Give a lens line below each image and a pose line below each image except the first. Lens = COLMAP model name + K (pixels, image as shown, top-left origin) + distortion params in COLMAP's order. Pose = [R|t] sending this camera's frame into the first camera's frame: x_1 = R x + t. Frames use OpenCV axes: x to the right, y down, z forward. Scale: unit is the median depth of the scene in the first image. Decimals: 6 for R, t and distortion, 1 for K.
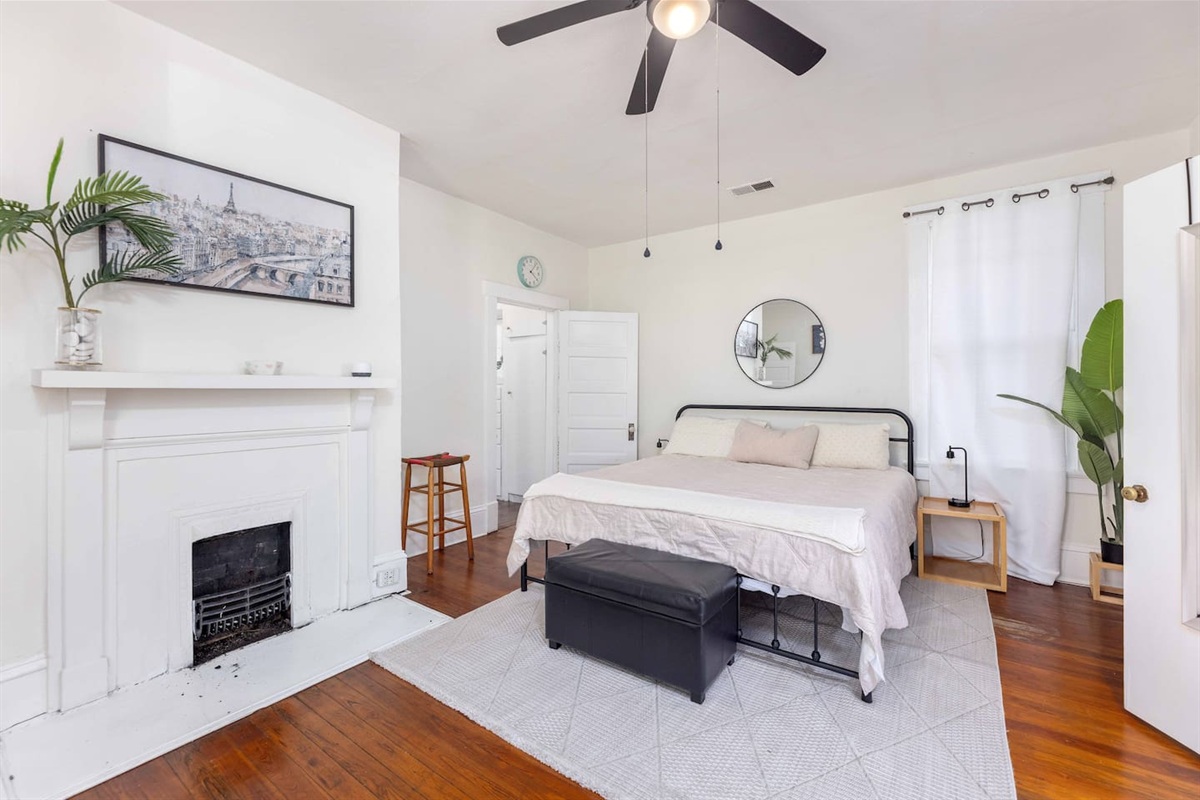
lens RADIAL K [[523.2, 0, 594.9], [0, 523.2, 385.3], [0, 0, 1]] dist [0.001167, -0.000015]
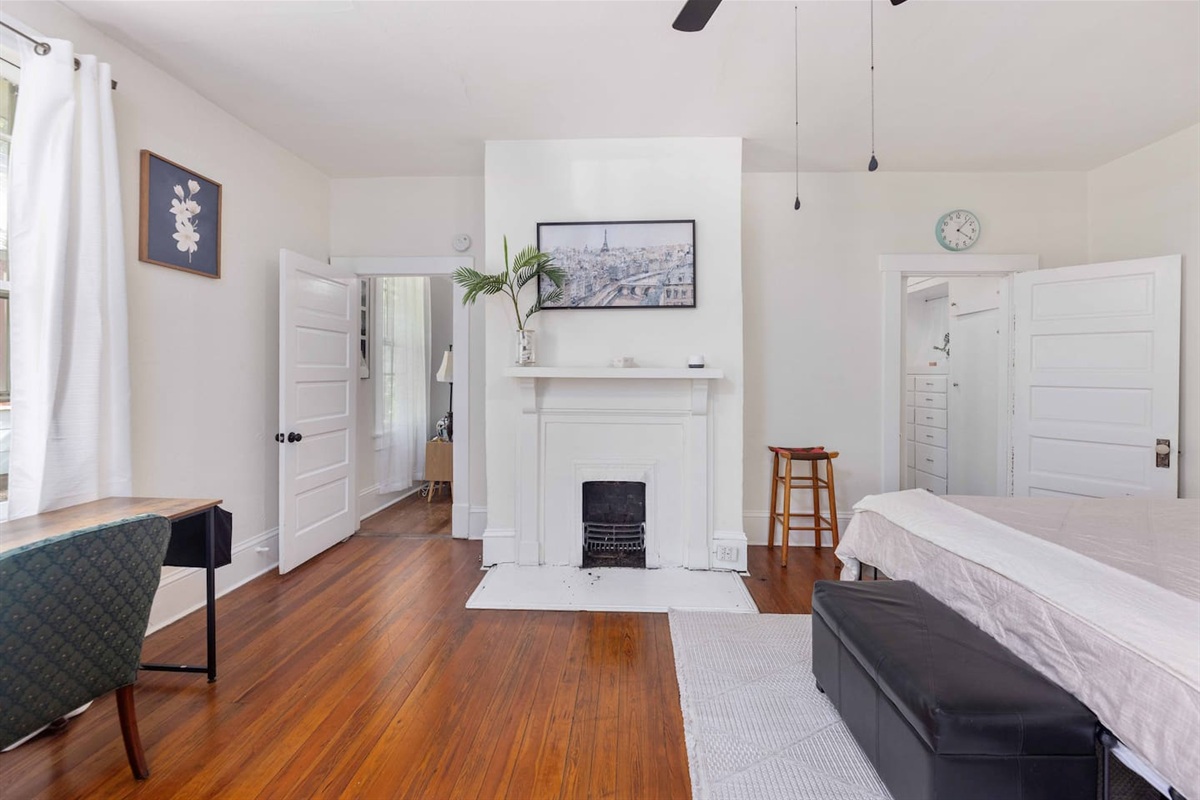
lens RADIAL K [[504.1, 0, 598.8], [0, 504.1, 371.9], [0, 0, 1]] dist [0.000109, -0.000175]
pose [[0.533531, -0.003618, -0.845773, 0.399489], [-0.000720, 0.999989, -0.004733, -0.002675], [0.845780, 0.003134, 0.533522, 0.254888]]
